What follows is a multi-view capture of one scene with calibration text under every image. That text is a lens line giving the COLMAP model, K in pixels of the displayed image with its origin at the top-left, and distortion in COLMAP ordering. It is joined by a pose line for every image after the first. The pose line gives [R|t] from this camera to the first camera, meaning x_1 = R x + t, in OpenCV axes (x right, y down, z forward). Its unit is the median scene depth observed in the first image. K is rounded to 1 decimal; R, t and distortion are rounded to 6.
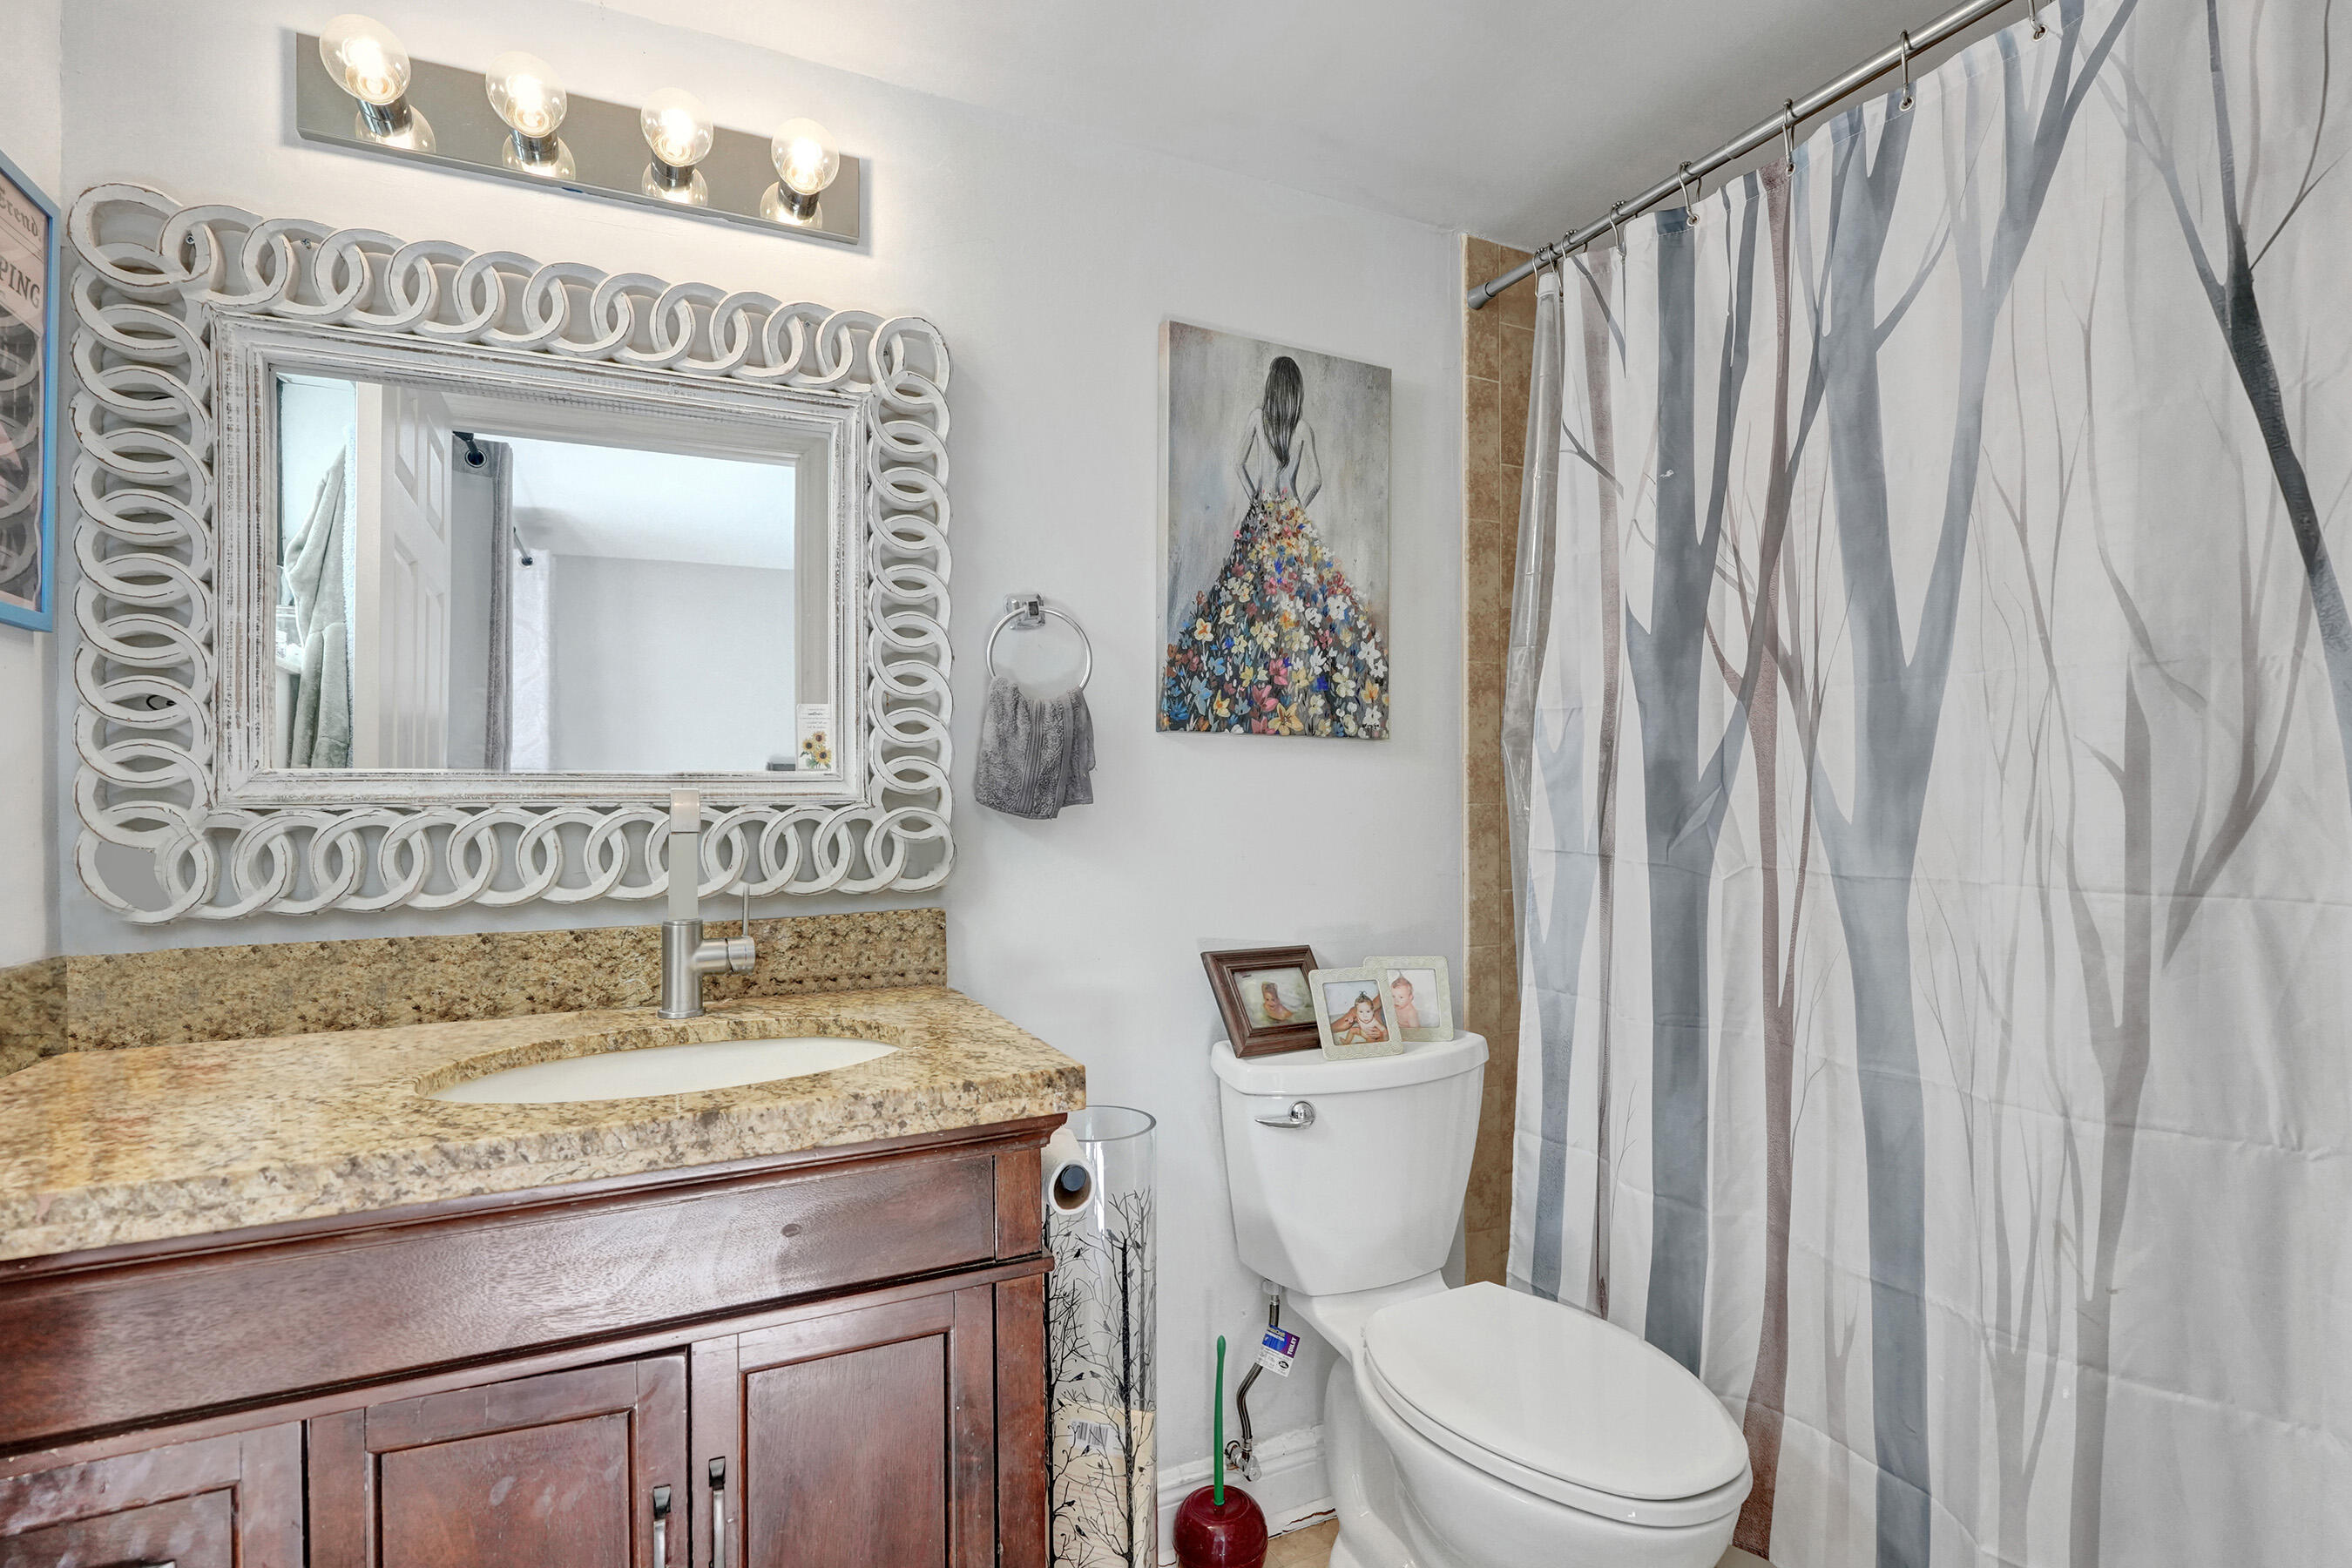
lens RADIAL K [[1100.6, 0, 1162.9], [0, 1100.6, 790.1], [0, 0, 1]] dist [-0.010058, 0.002075]
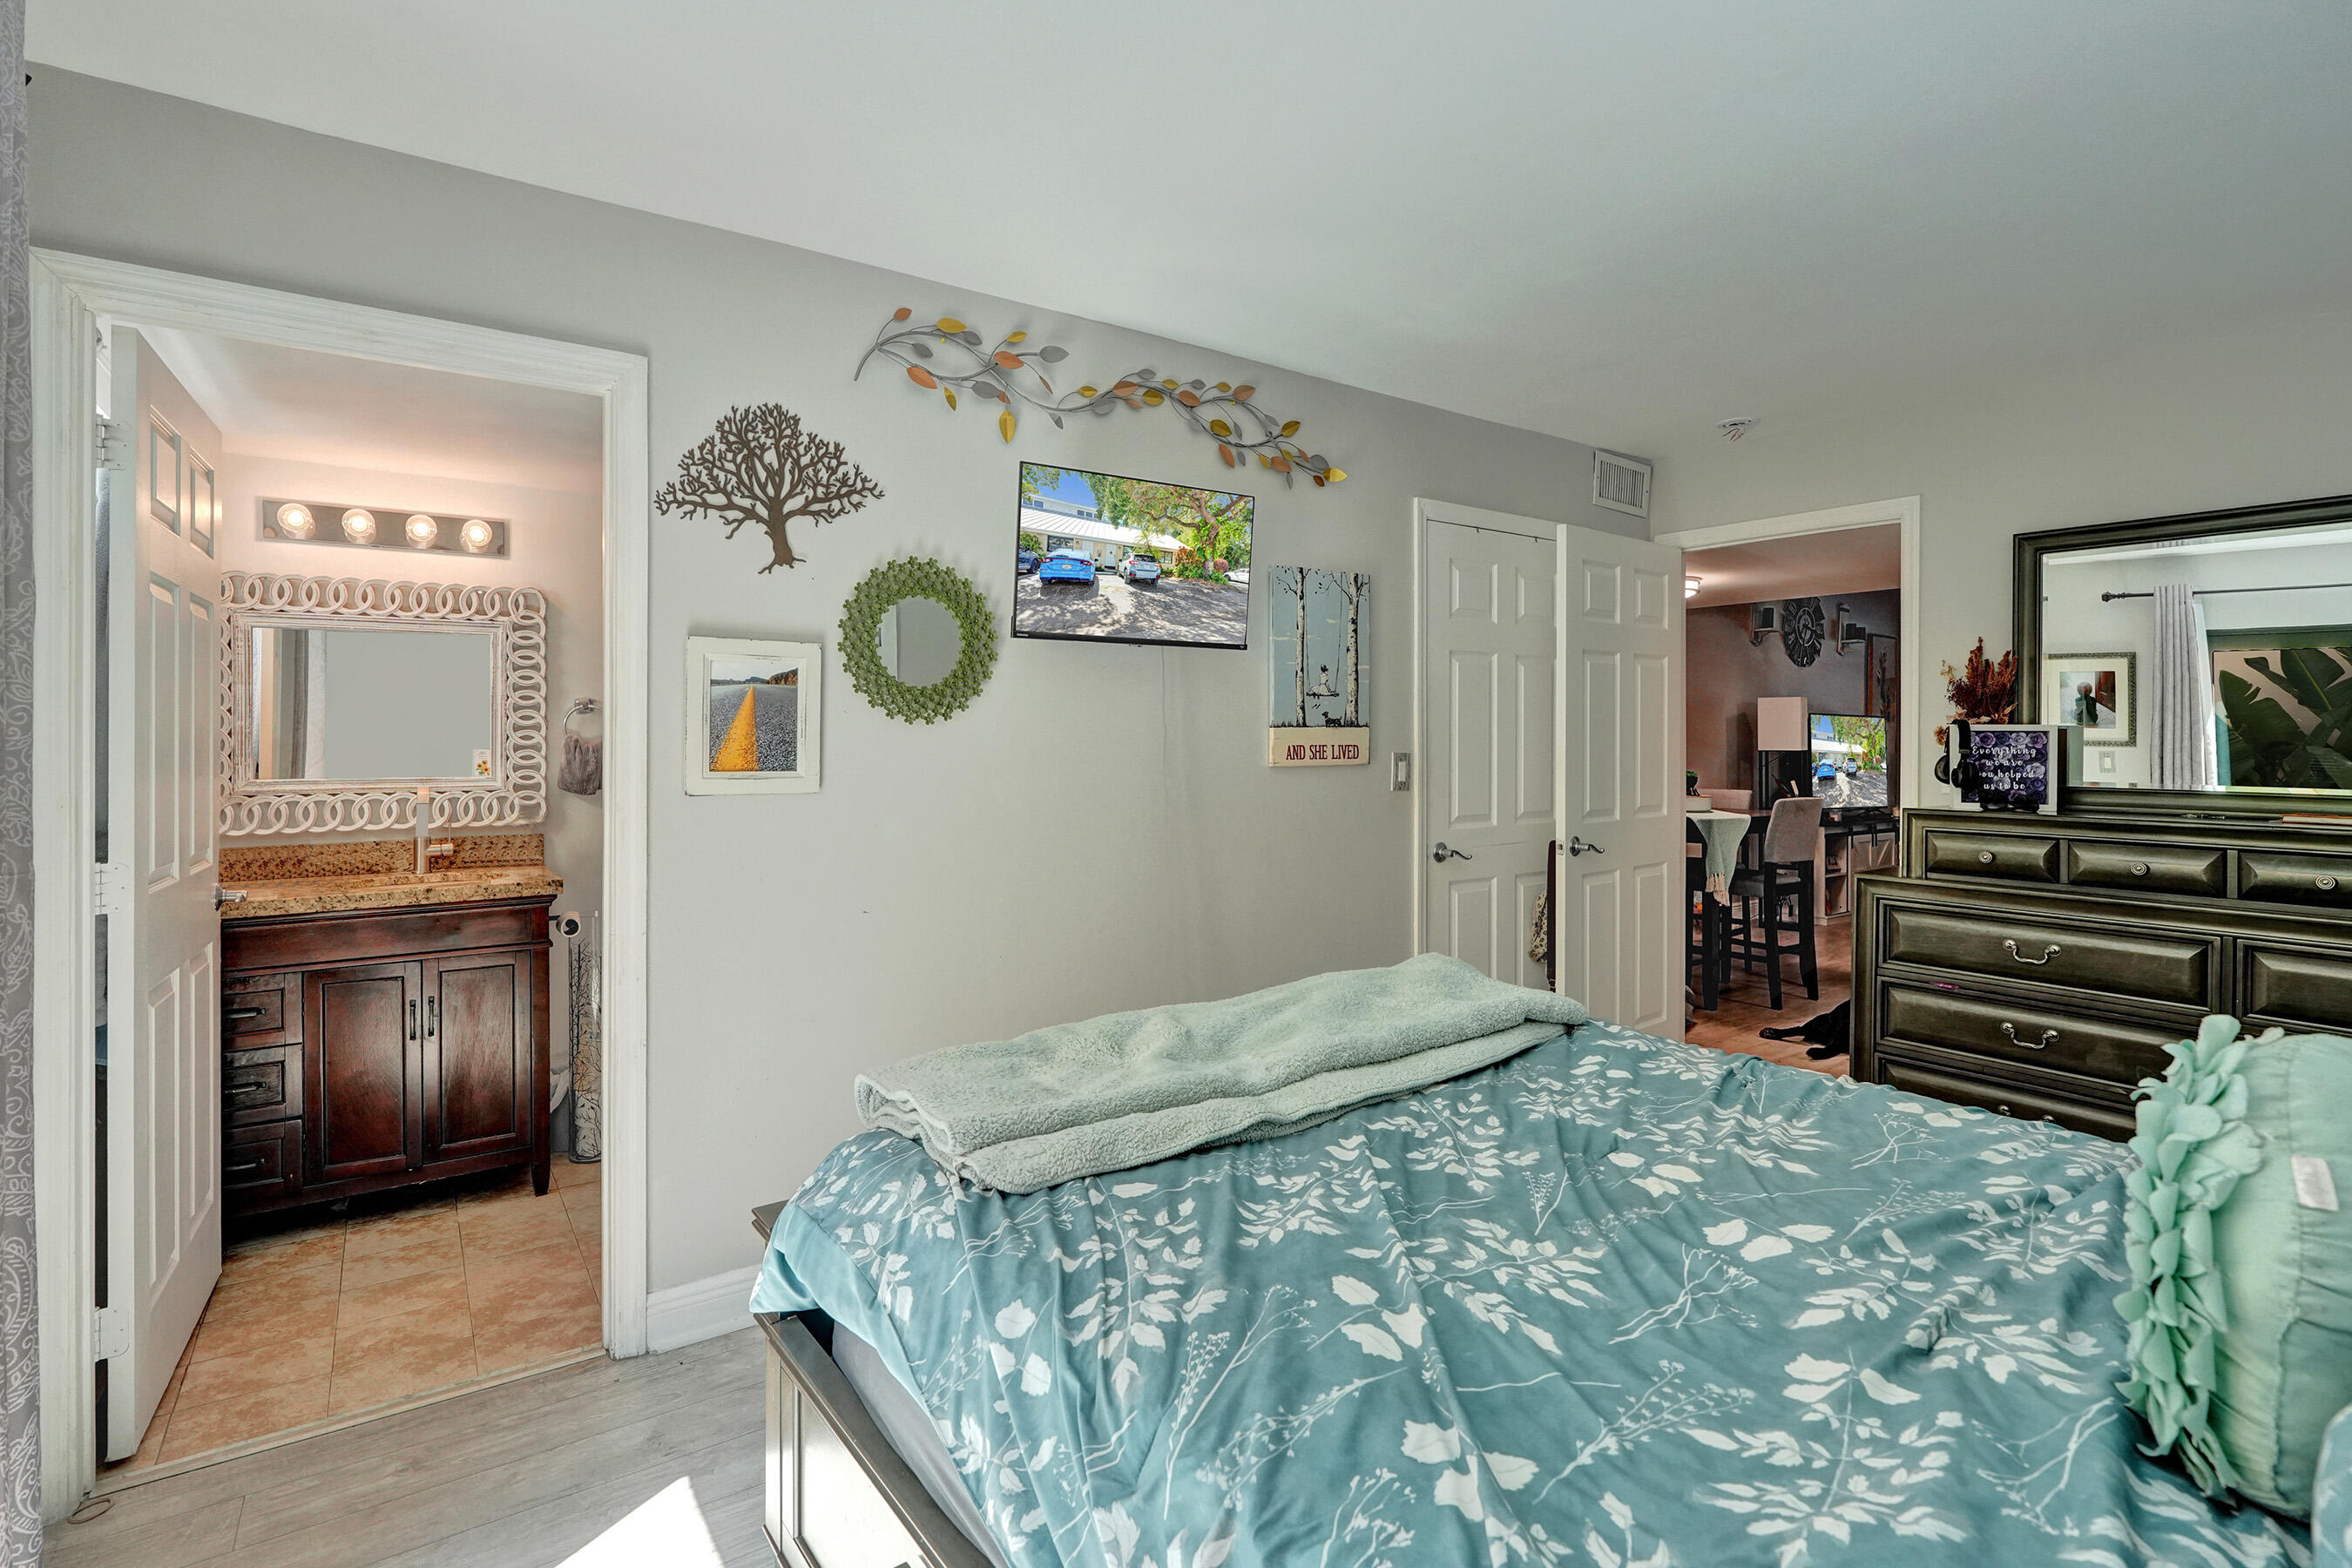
lens RADIAL K [[1100.6, 0, 1150.4], [0, 1100.6, 737.8], [0, 0, 1]] dist [-0.010058, 0.002075]
pose [[0.983816, 0.008142, 0.178998, 0.726940], [-0.009410, 0.999936, 0.006239, -0.136240], [-0.178936, -0.007822, 0.983830, -1.707621]]
